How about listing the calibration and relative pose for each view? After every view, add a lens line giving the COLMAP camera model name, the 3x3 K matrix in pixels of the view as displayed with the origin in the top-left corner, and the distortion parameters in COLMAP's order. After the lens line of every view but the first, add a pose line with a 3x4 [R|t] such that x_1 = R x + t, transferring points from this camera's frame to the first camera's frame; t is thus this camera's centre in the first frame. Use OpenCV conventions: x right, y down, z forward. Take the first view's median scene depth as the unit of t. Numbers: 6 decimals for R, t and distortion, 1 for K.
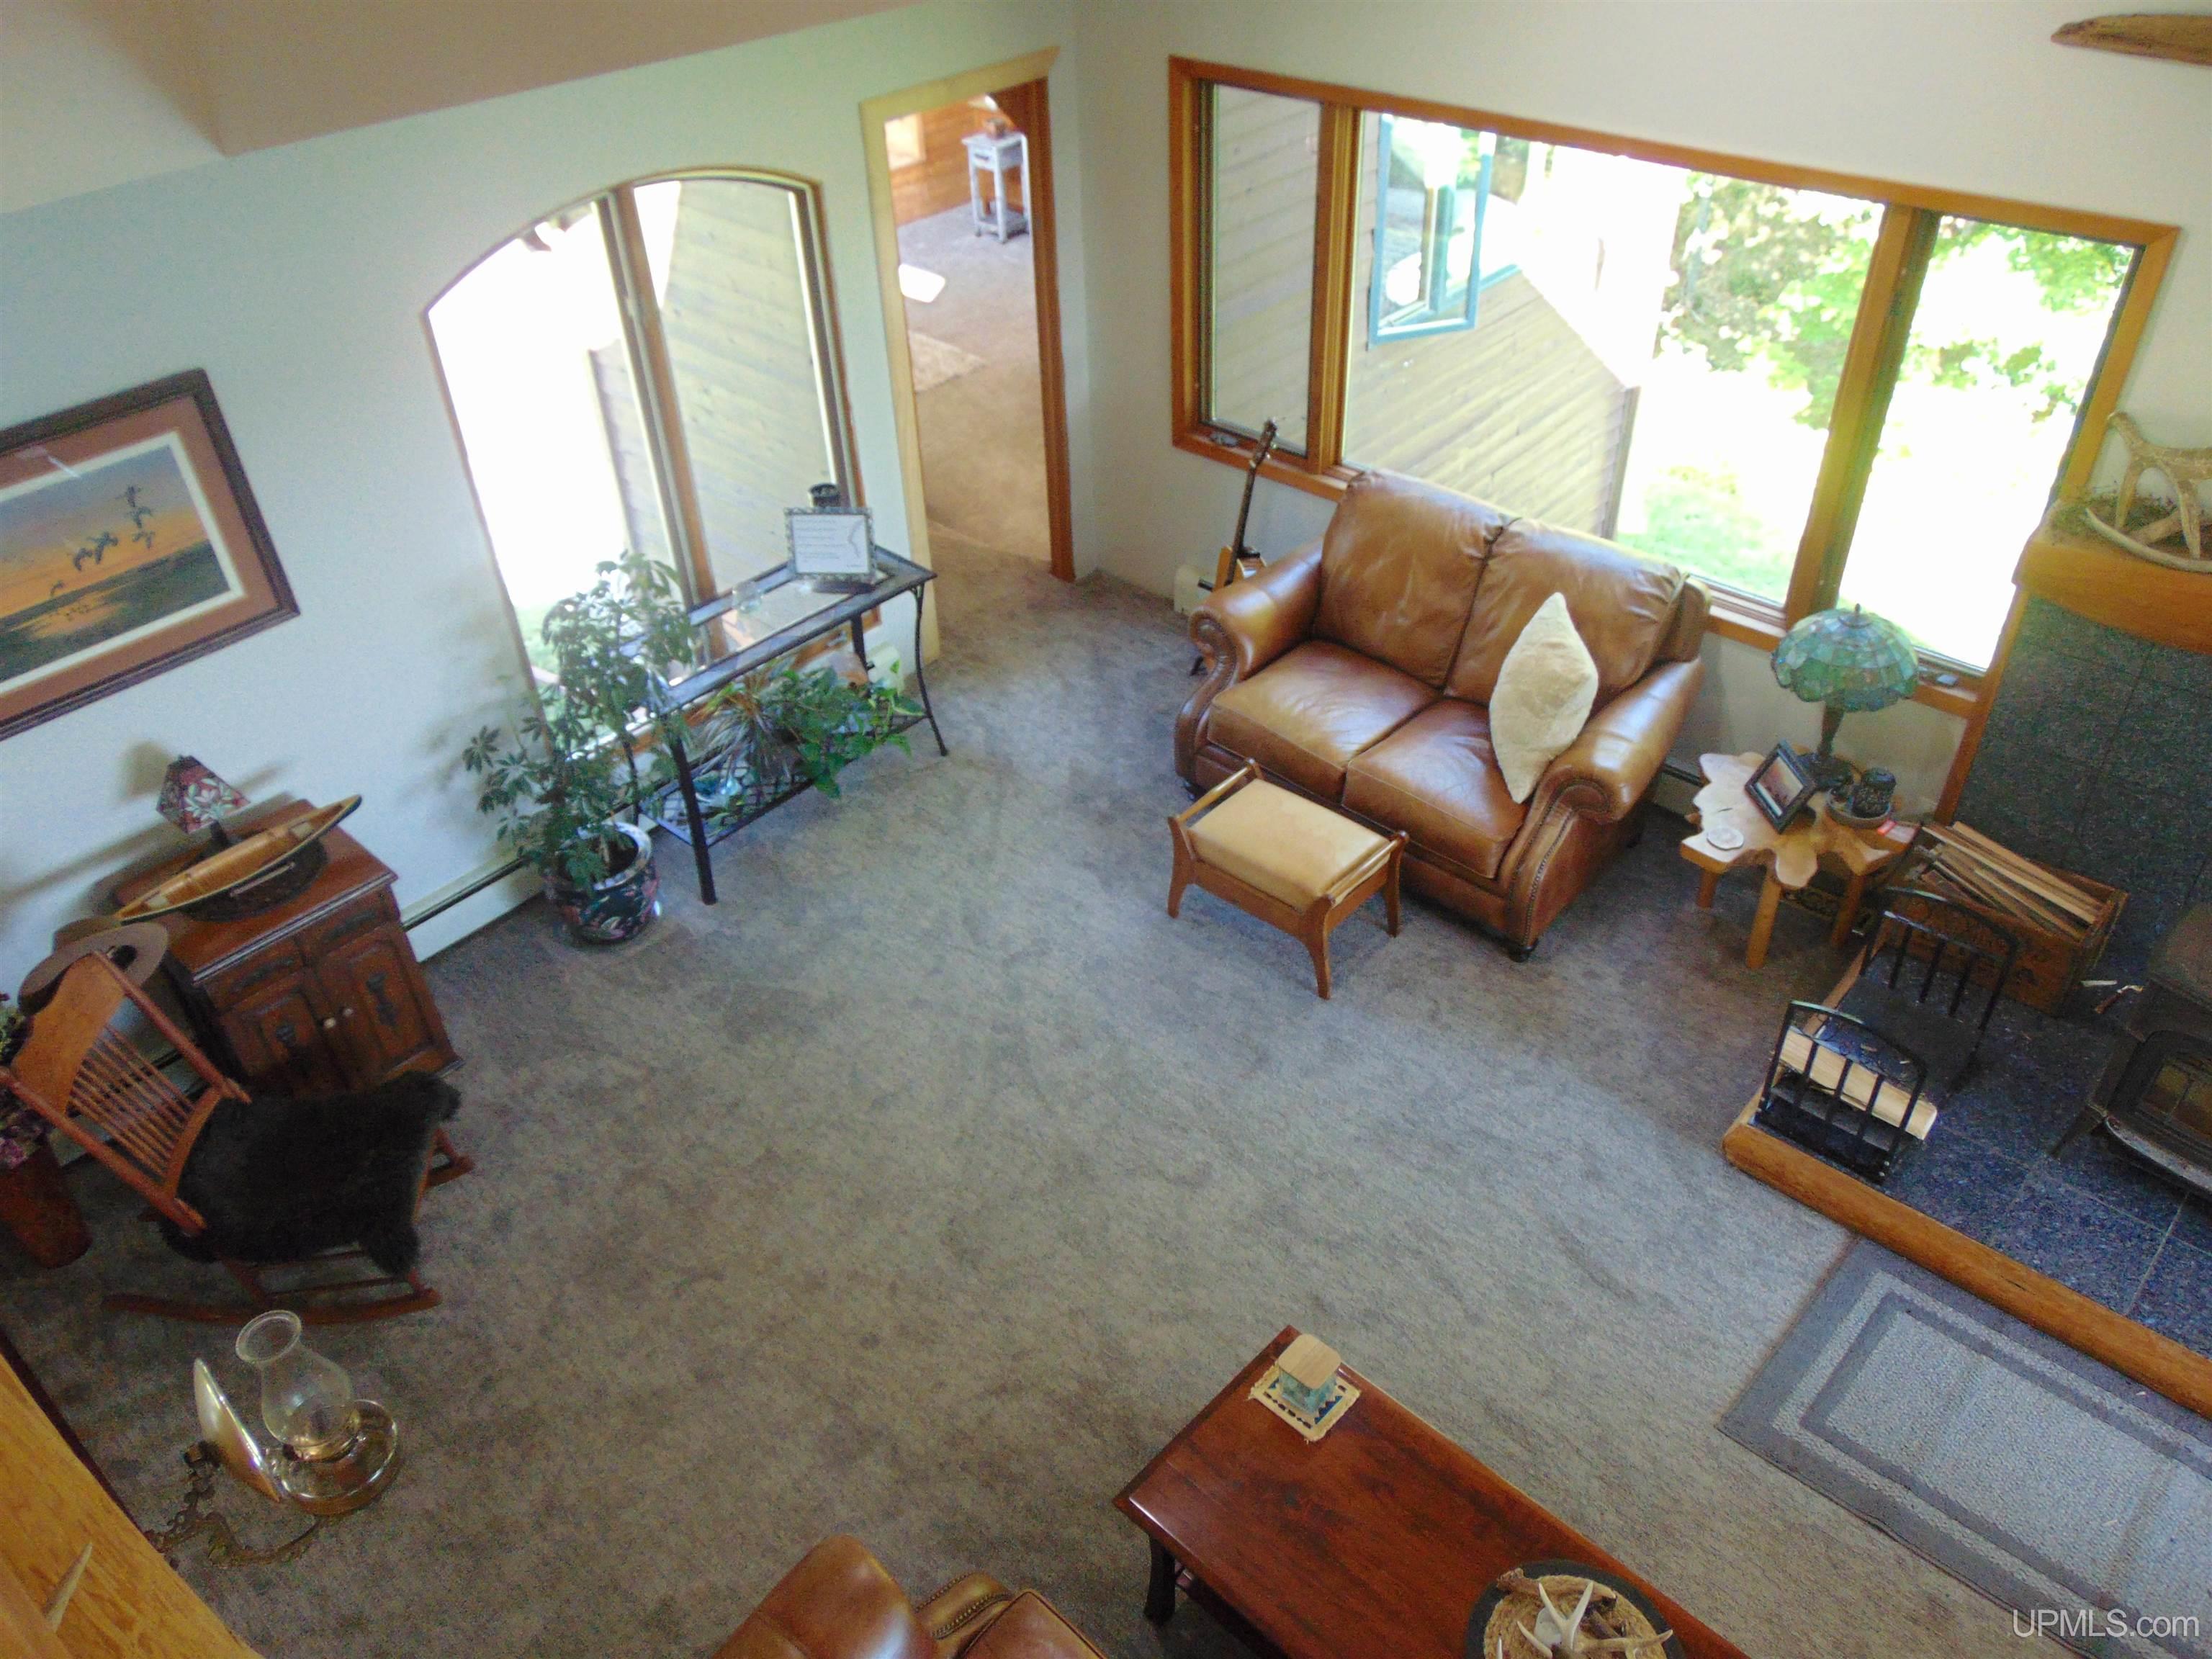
lens RADIAL K [[1657.2, 0, 1106.0], [0, 1657.2, 829.5], [0, 0, 1]] dist [-0.031276, 0.070141]
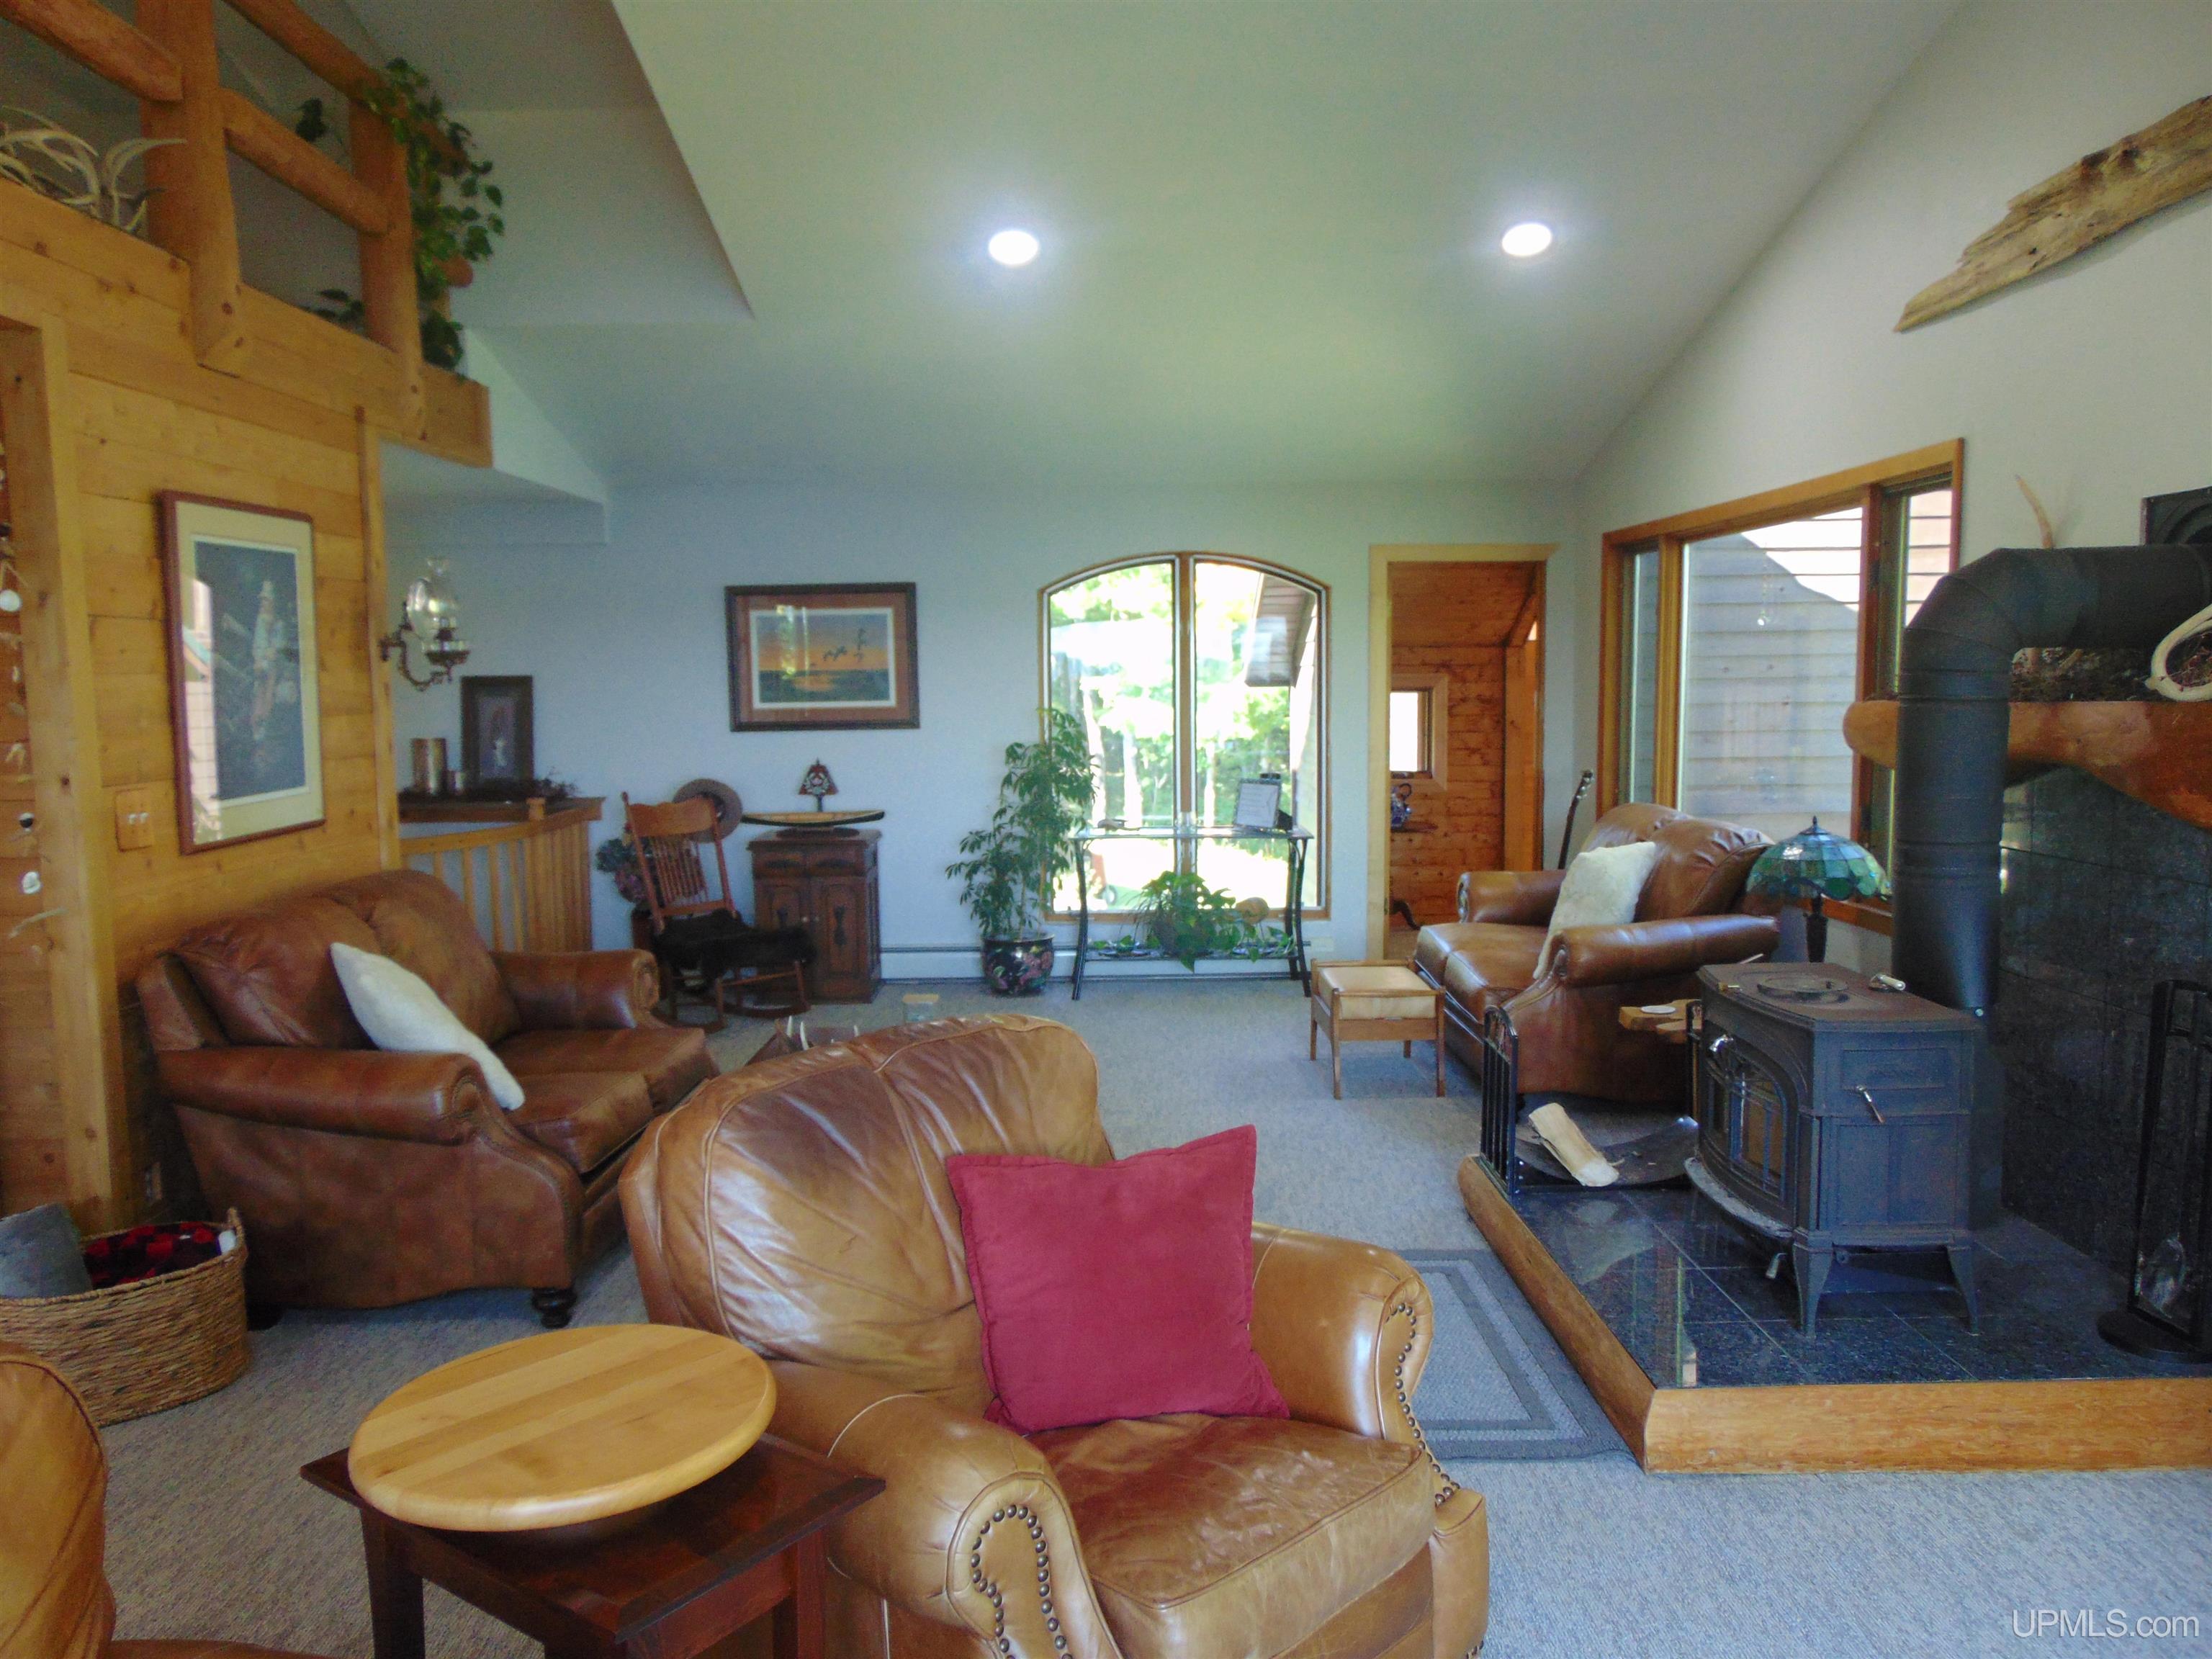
lens RADIAL K [[1657.2, 0, 1106.0], [0, 1657.2, 829.5], [0, 0, 1]] dist [-0.031276, 0.070141]
pose [[0.682141, 0.097069, -0.724749, 0.972902], [-0.456723, 0.830591, -0.318627, 0.446712], [0.571041, 0.548358, 0.610914, 0.089174]]
